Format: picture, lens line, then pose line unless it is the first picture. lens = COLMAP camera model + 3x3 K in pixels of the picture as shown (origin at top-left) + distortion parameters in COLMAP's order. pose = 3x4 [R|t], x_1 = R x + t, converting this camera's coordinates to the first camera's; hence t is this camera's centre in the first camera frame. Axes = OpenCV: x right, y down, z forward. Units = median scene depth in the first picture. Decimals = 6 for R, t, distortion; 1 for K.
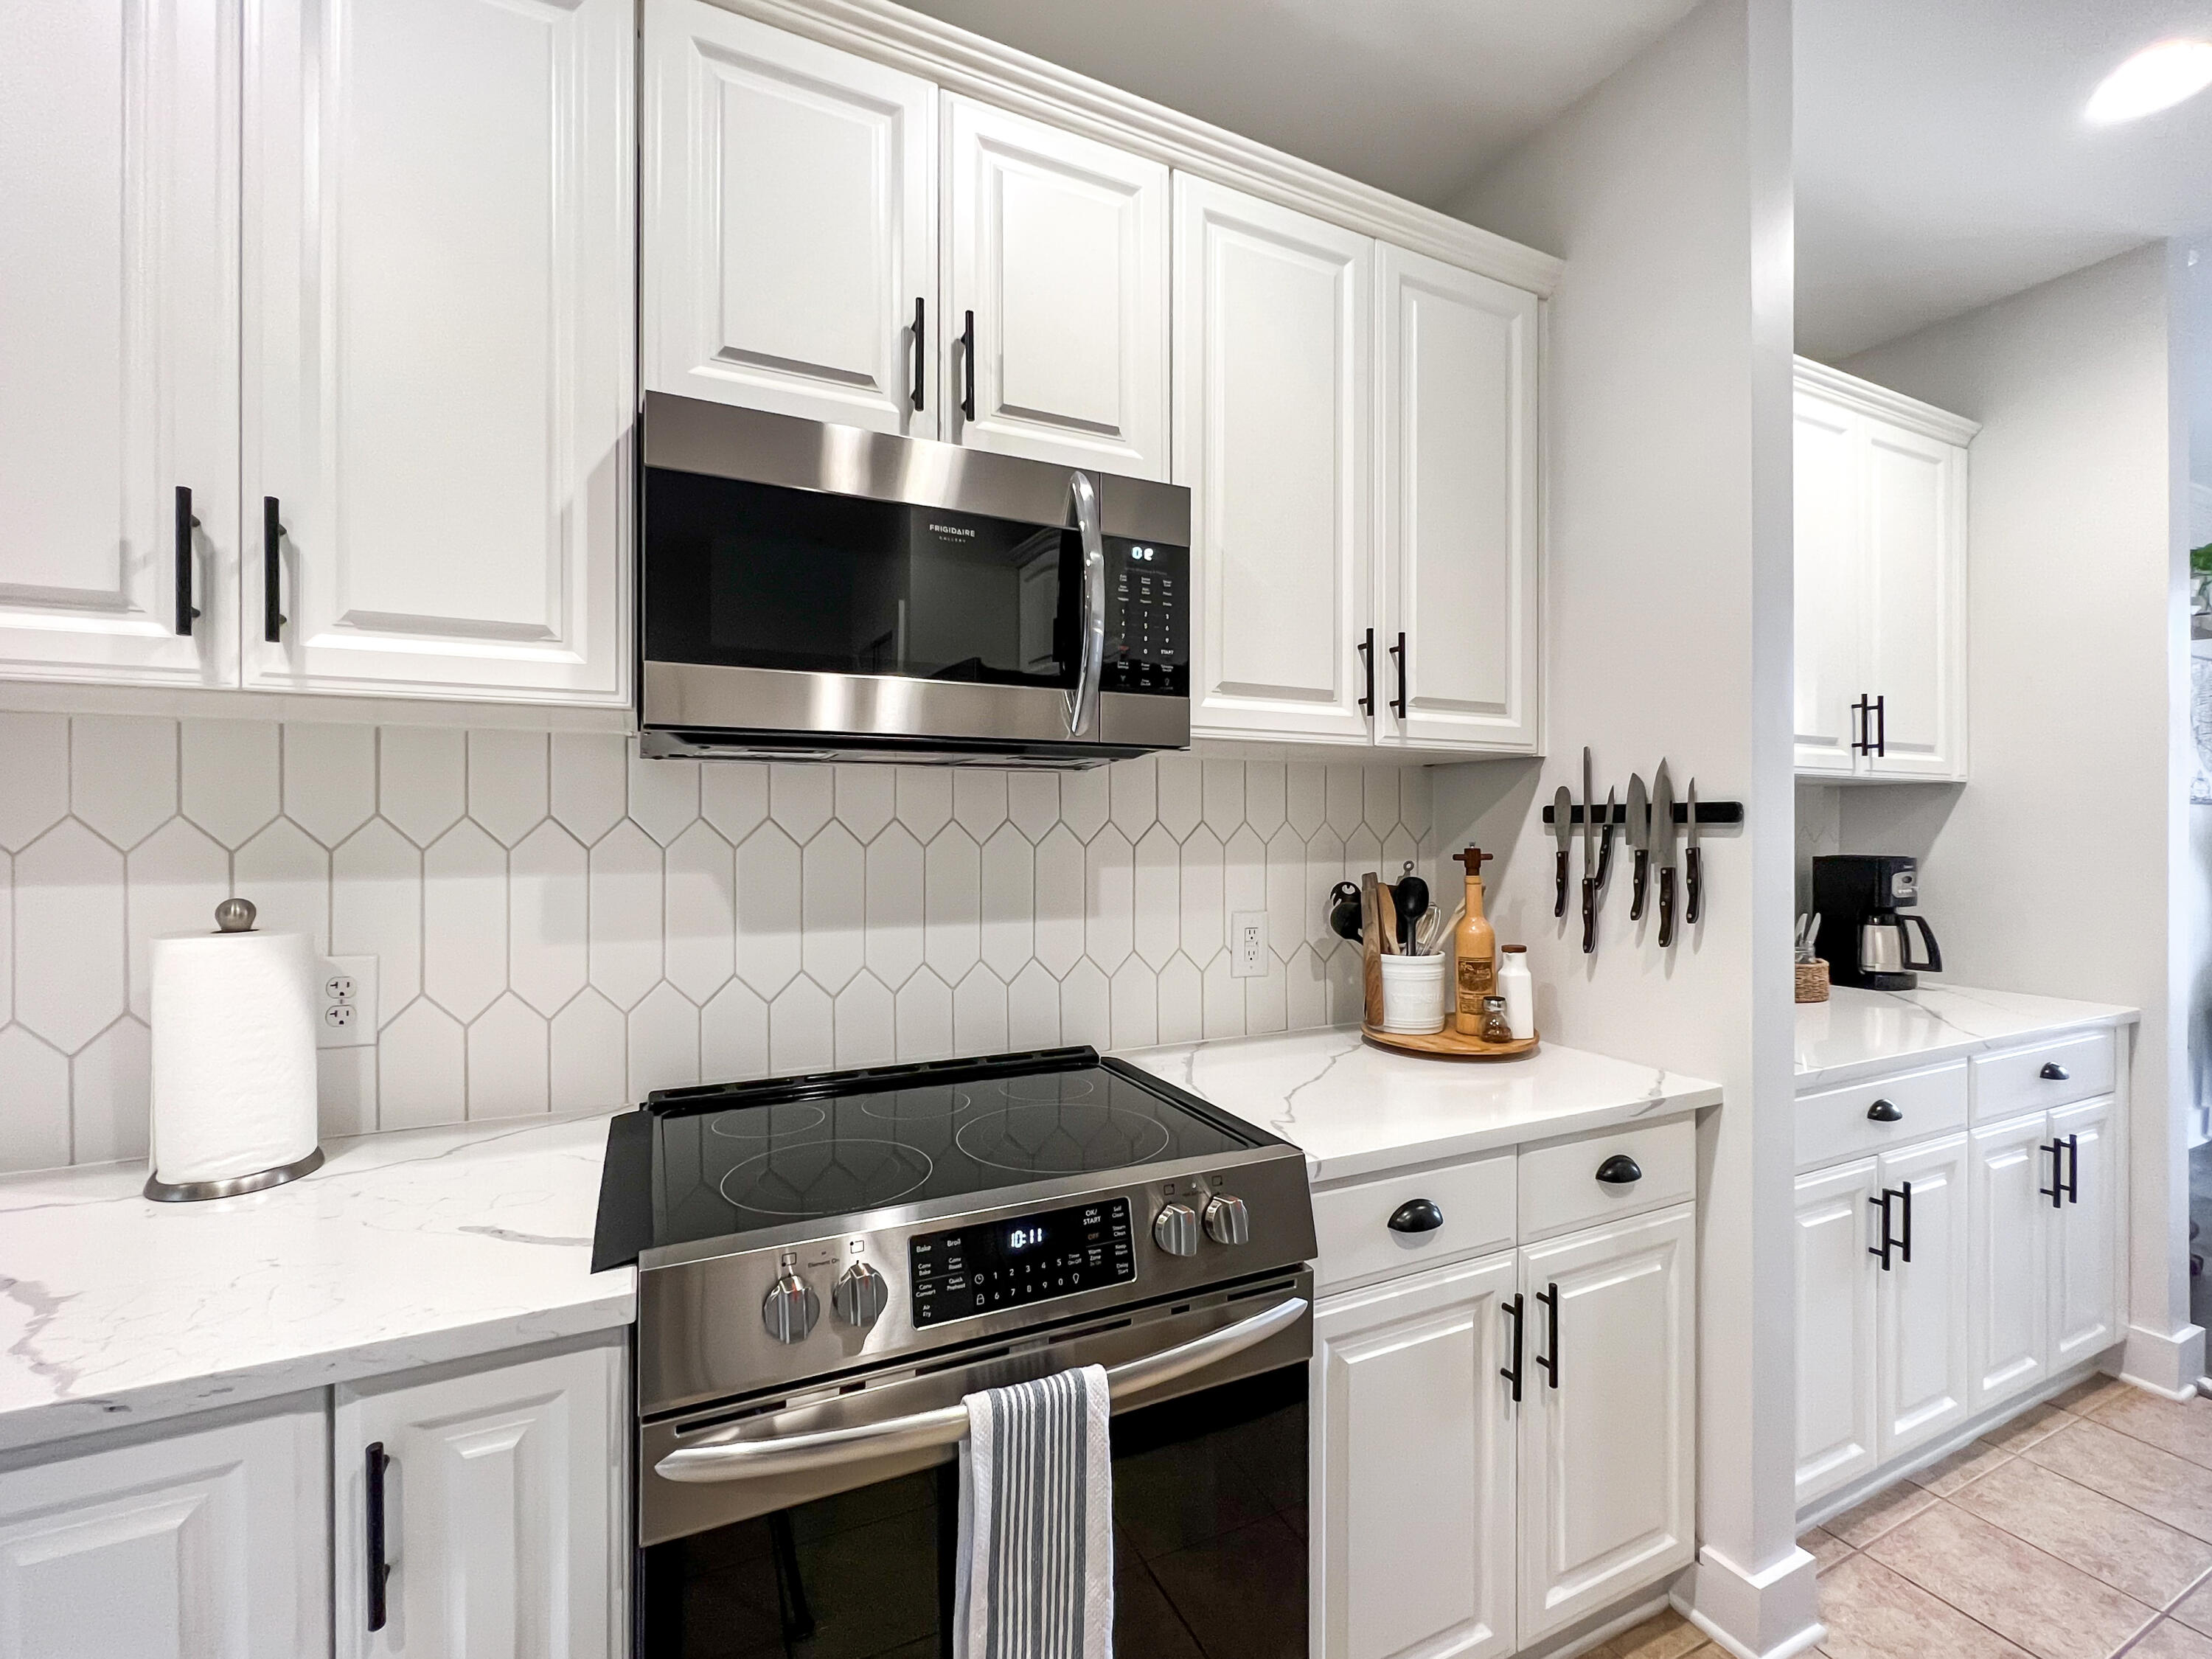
lens RADIAL K [[958.4, 0, 1108.7], [0, 958.4, 822.3], [0, 0, 1]] dist [-0.001201, 0.000203]
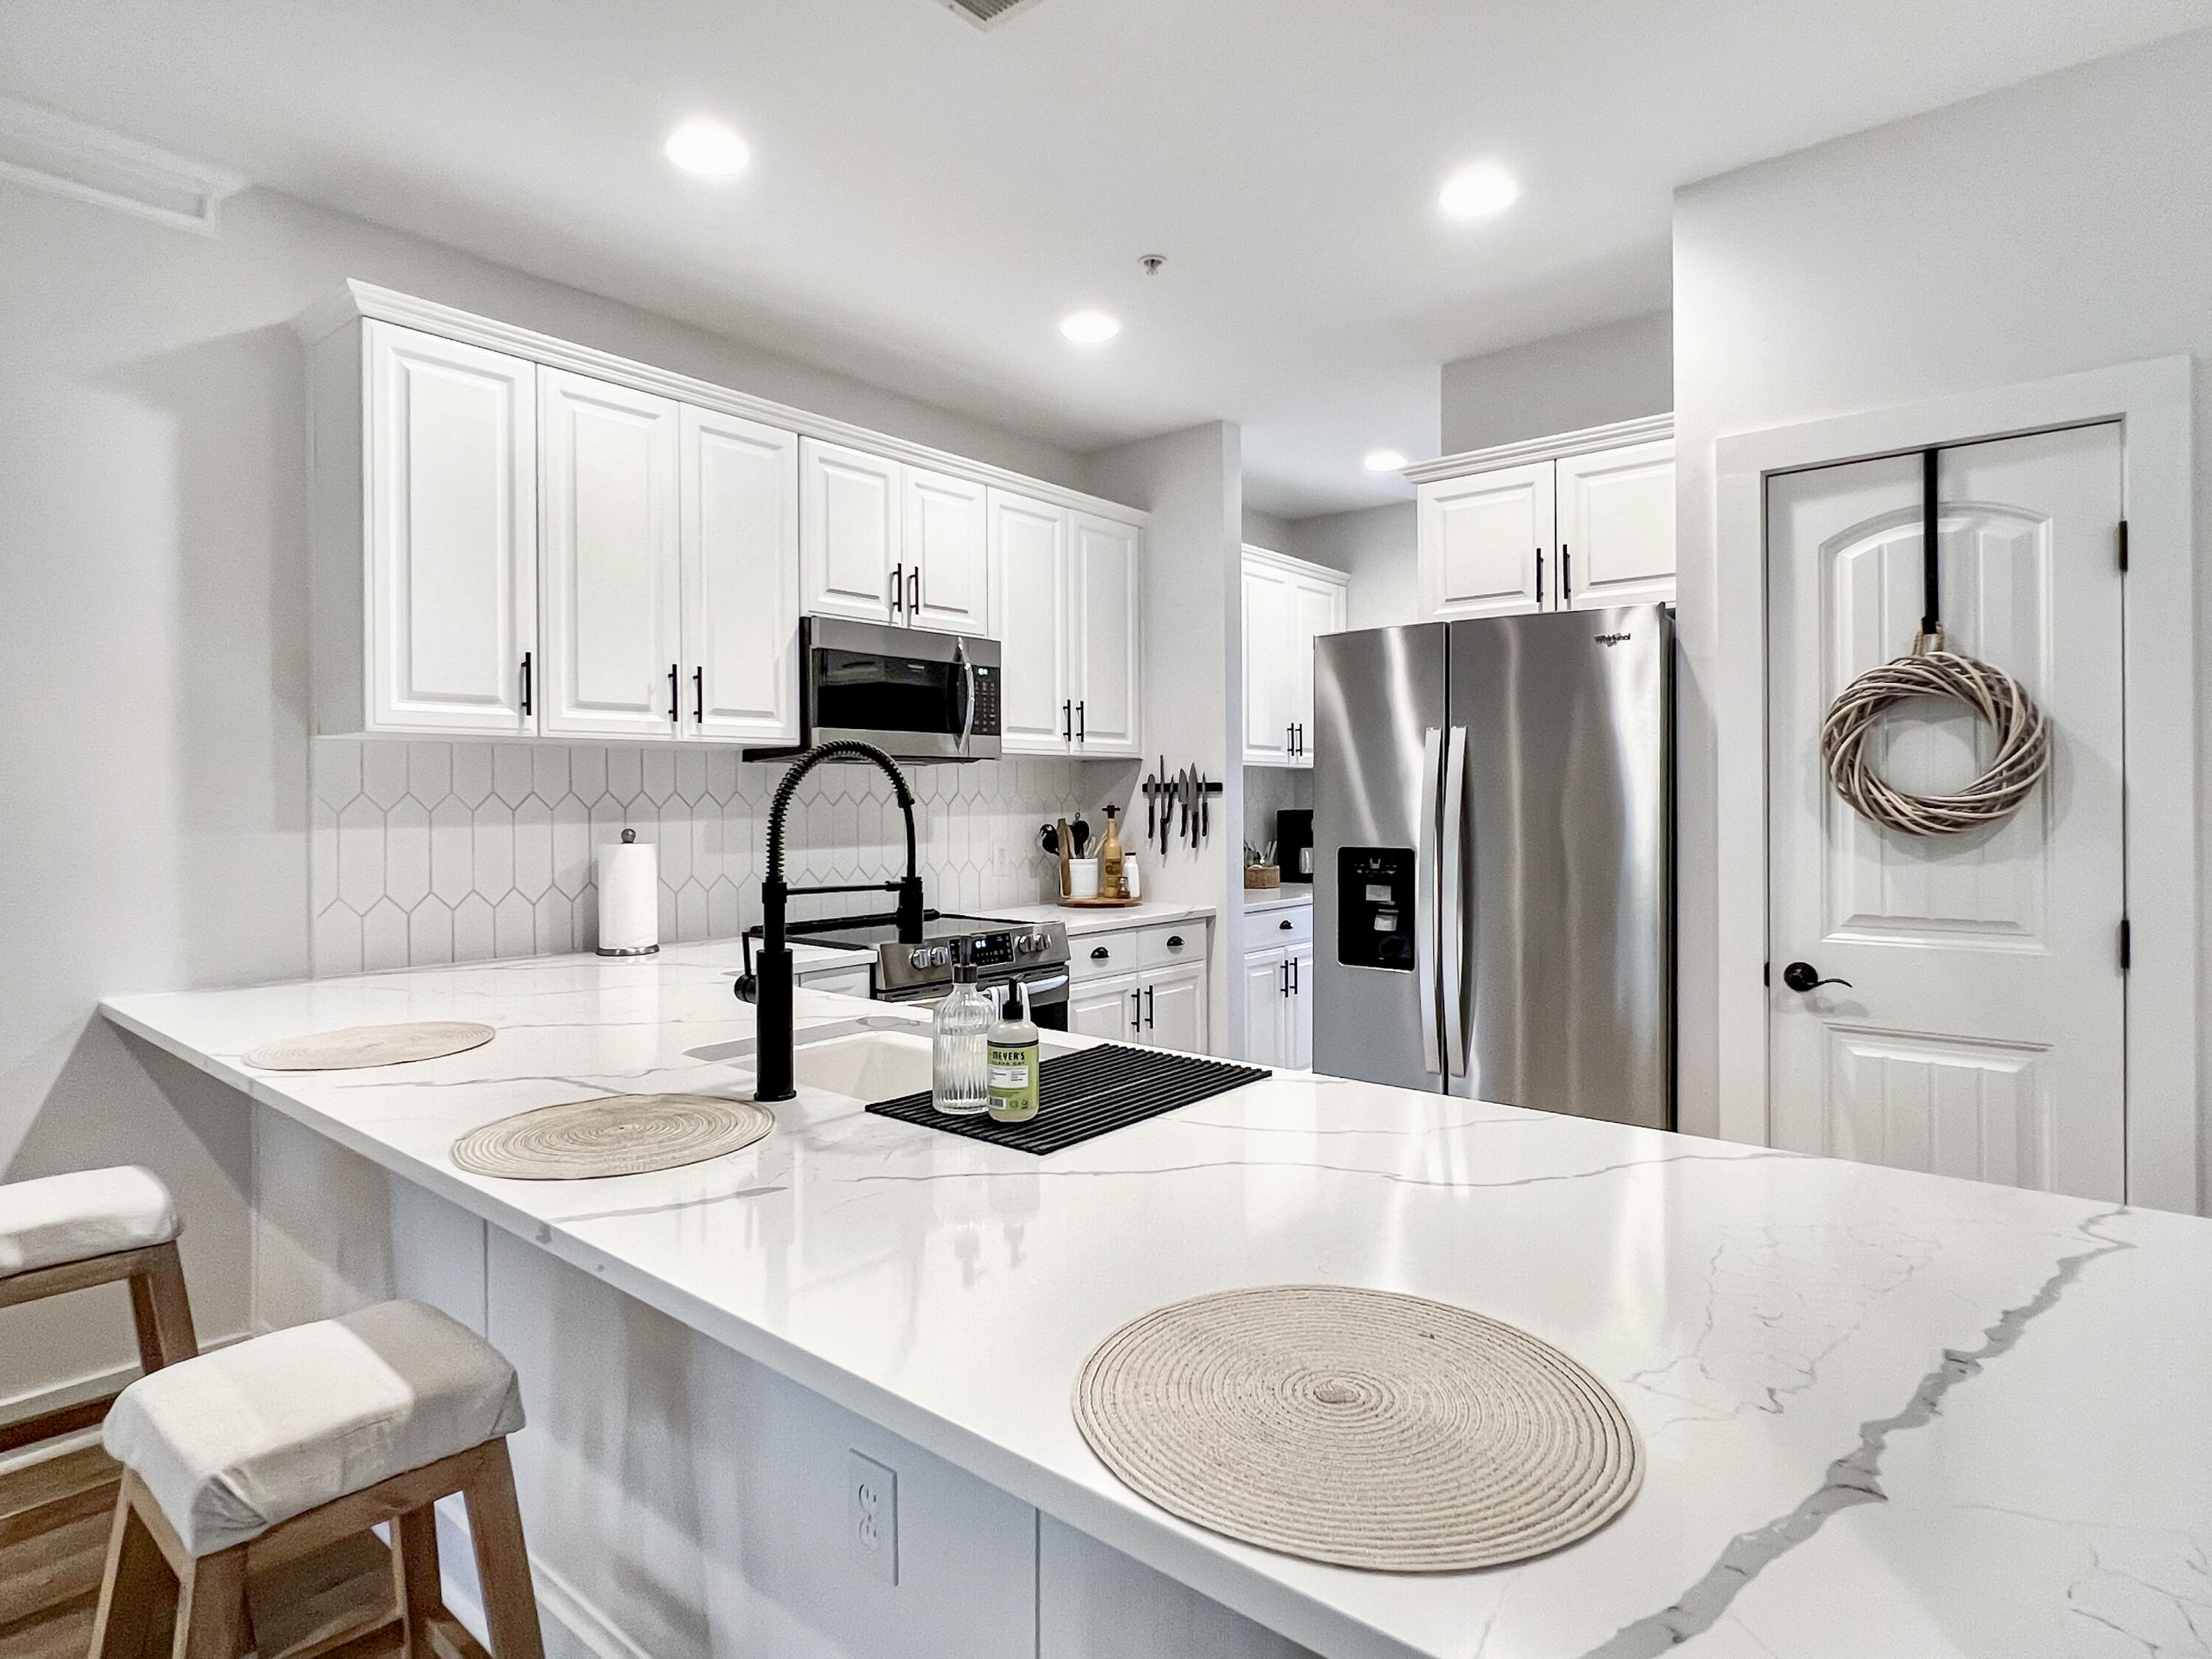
lens RADIAL K [[1200.0, 0, 1104.2], [0, 1200.0, 814.0], [0, 0, 1]] dist [-0.000875, 0.000002]
pose [[0.913551, -0.013071, 0.406515, -0.715491], [0.006422, 0.999822, 0.017716, 0.001766], [-0.406674, -0.013574, 0.913472, -1.408494]]
